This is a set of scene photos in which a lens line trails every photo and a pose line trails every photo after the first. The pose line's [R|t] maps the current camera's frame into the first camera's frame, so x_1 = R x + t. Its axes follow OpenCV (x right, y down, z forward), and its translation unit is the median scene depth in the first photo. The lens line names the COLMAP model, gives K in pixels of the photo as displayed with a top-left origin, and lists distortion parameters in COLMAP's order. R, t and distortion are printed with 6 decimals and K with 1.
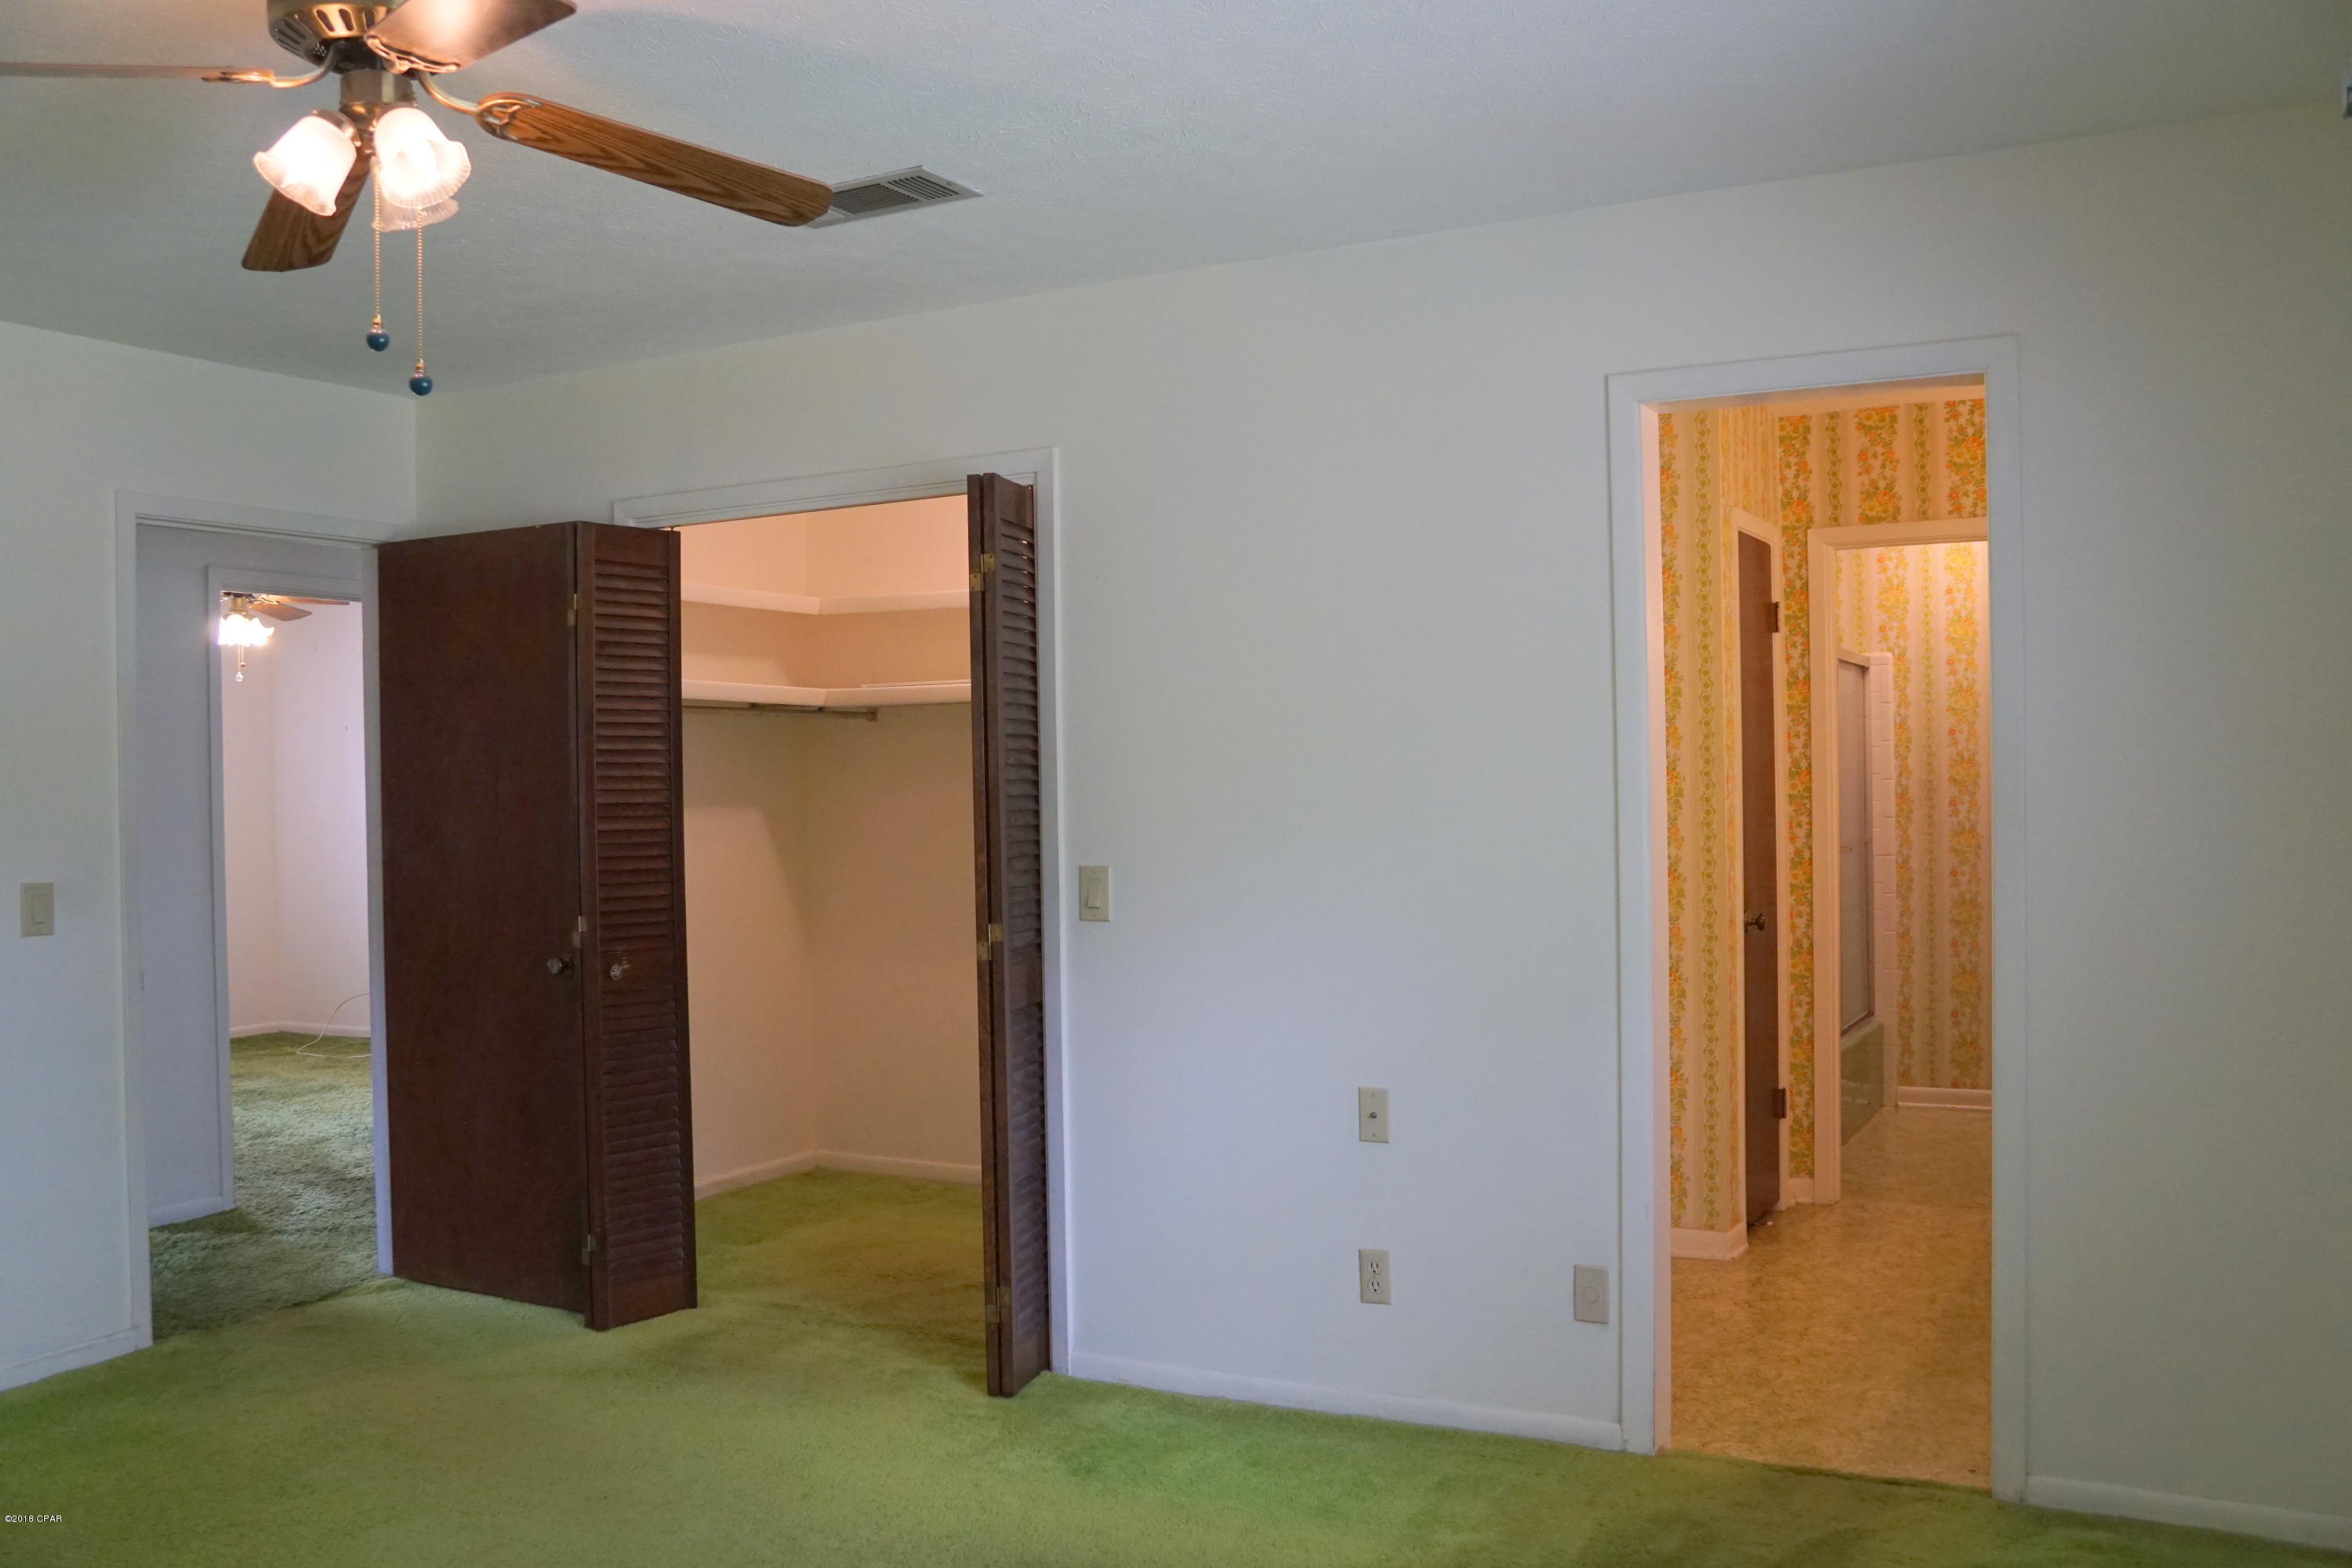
lens RADIAL K [[2015.1, 0, 1176.0], [0, 2015.1, 784.0], [0, 0, 1]] dist [-0.089996, 0.008088]
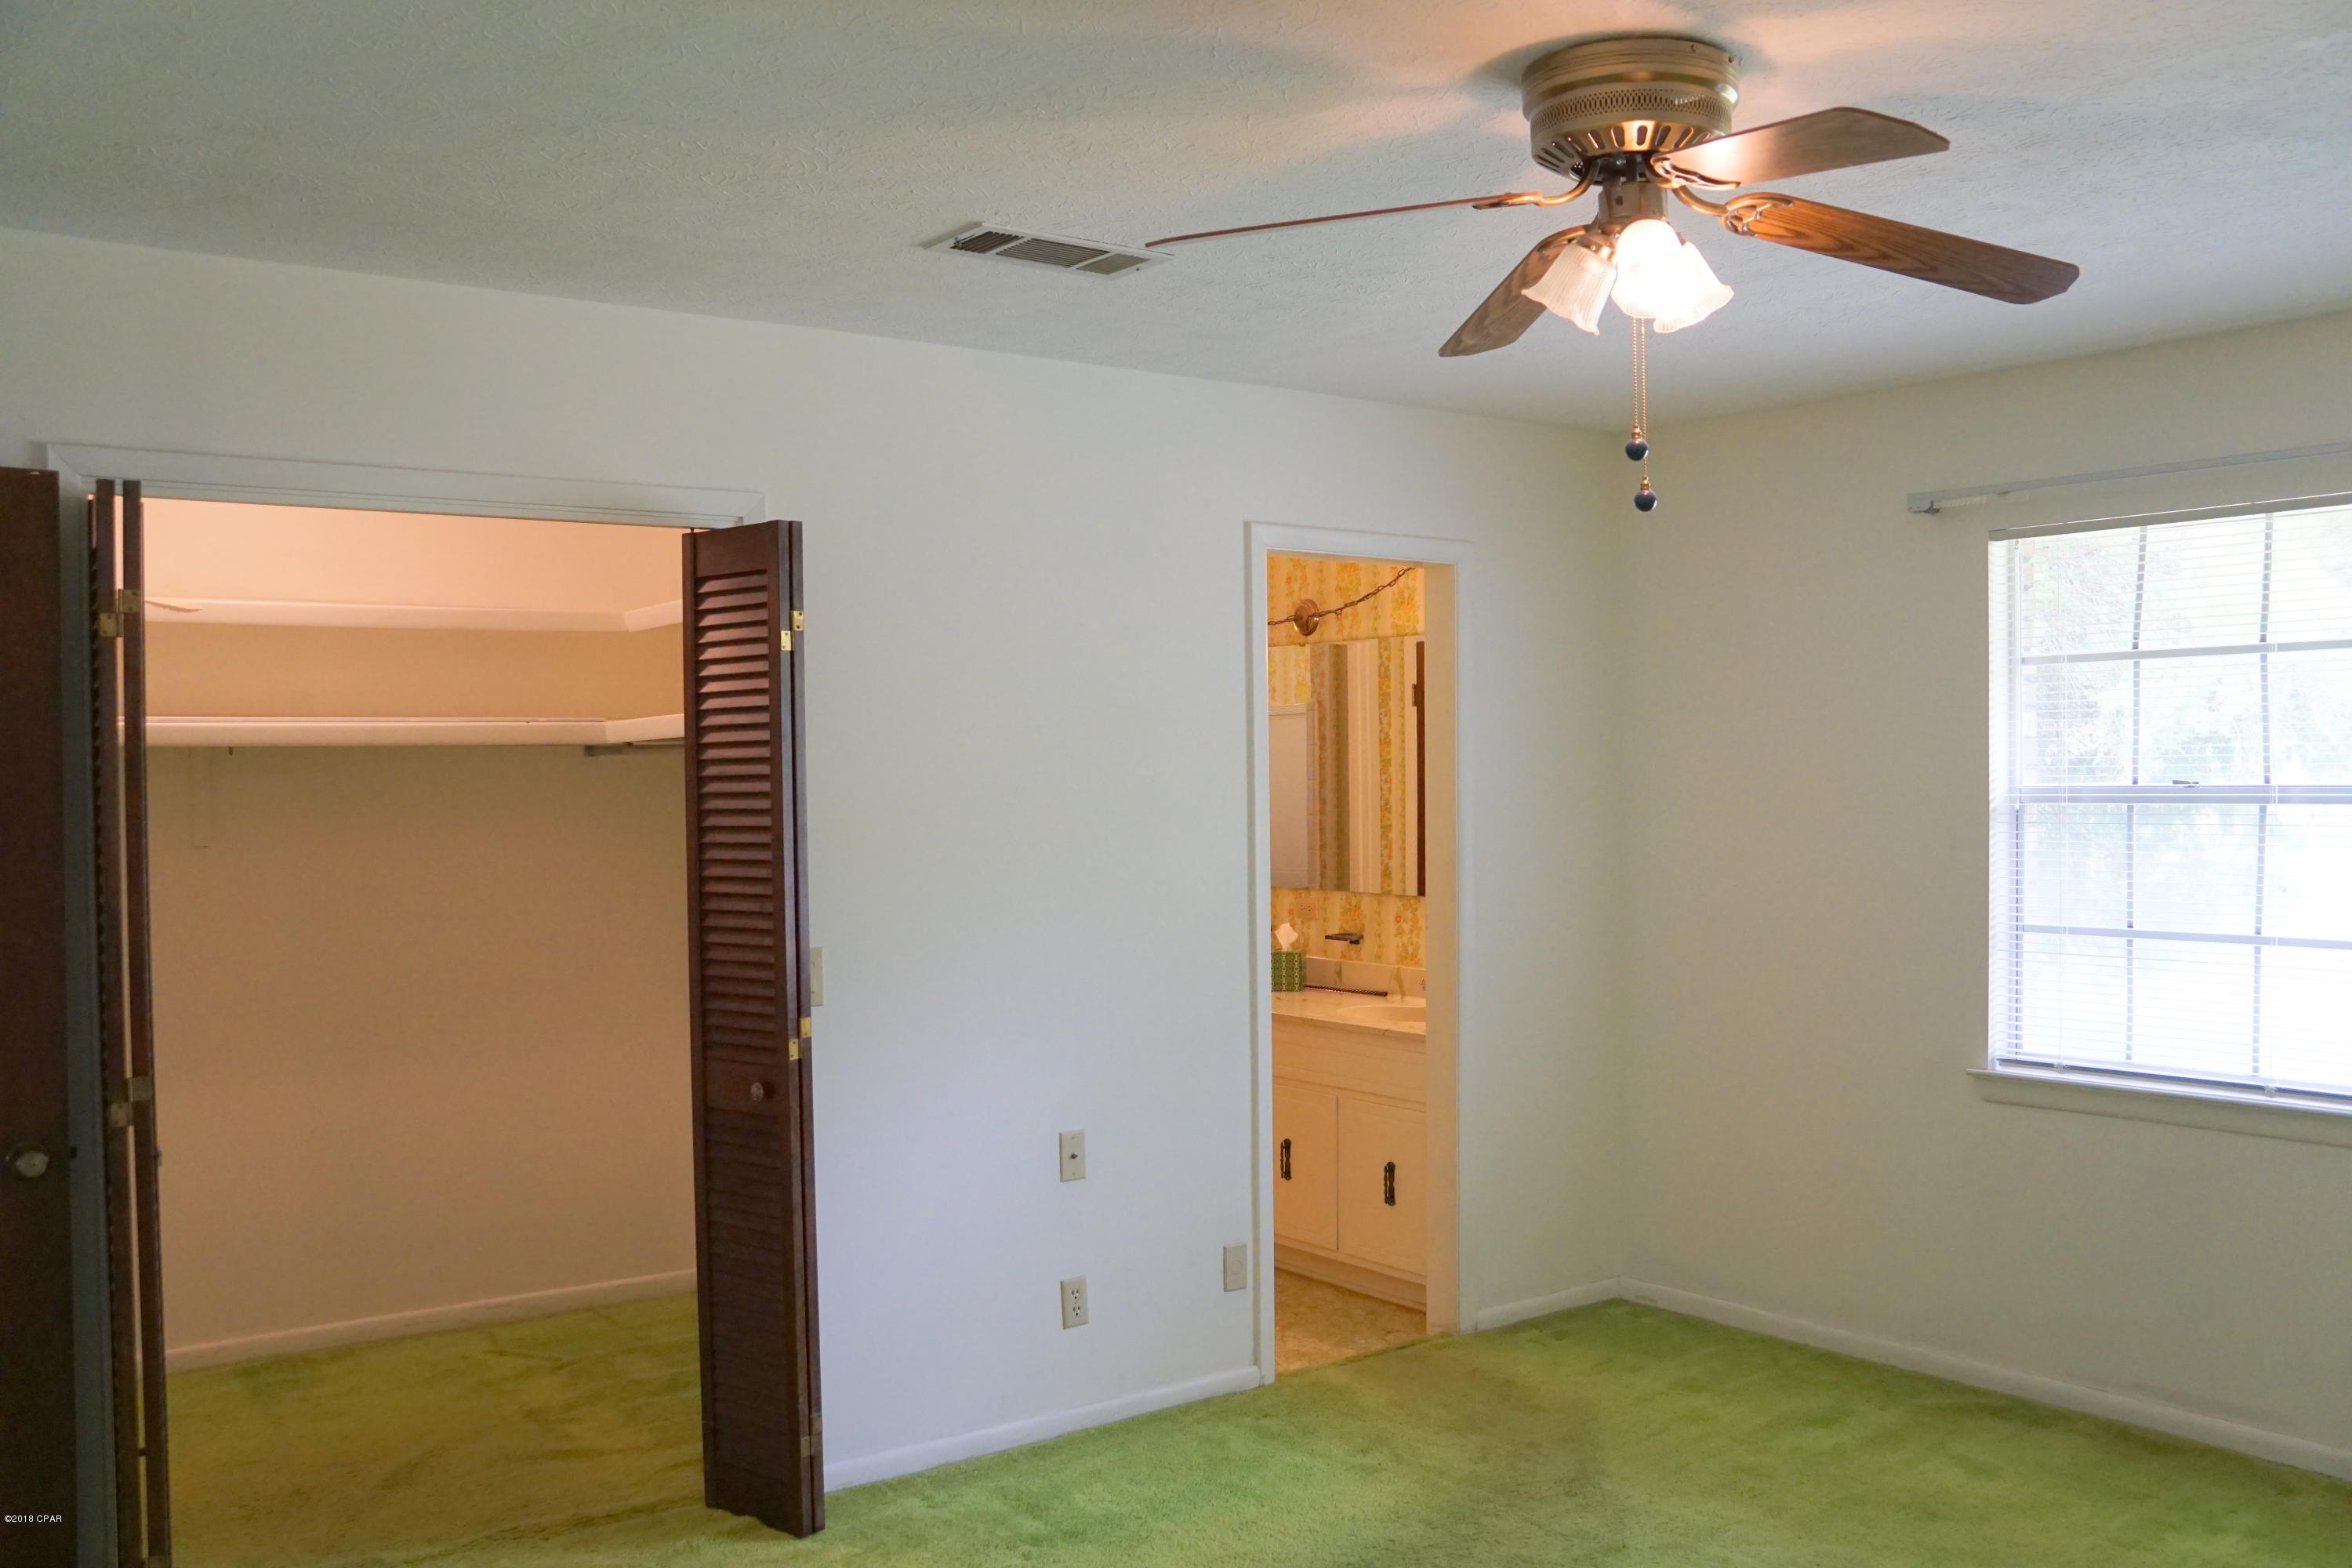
lens RADIAL K [[2015.1, 0, 1176.0], [0, 2015.1, 784.0], [0, 0, 1]] dist [-0.089996, 0.008088]
pose [[0.409966, 0.008929, 0.912057, -0.883560], [-0.001032, 0.999956, -0.009325, -0.028811], [-0.912100, 0.002882, 0.409957, 0.496123]]
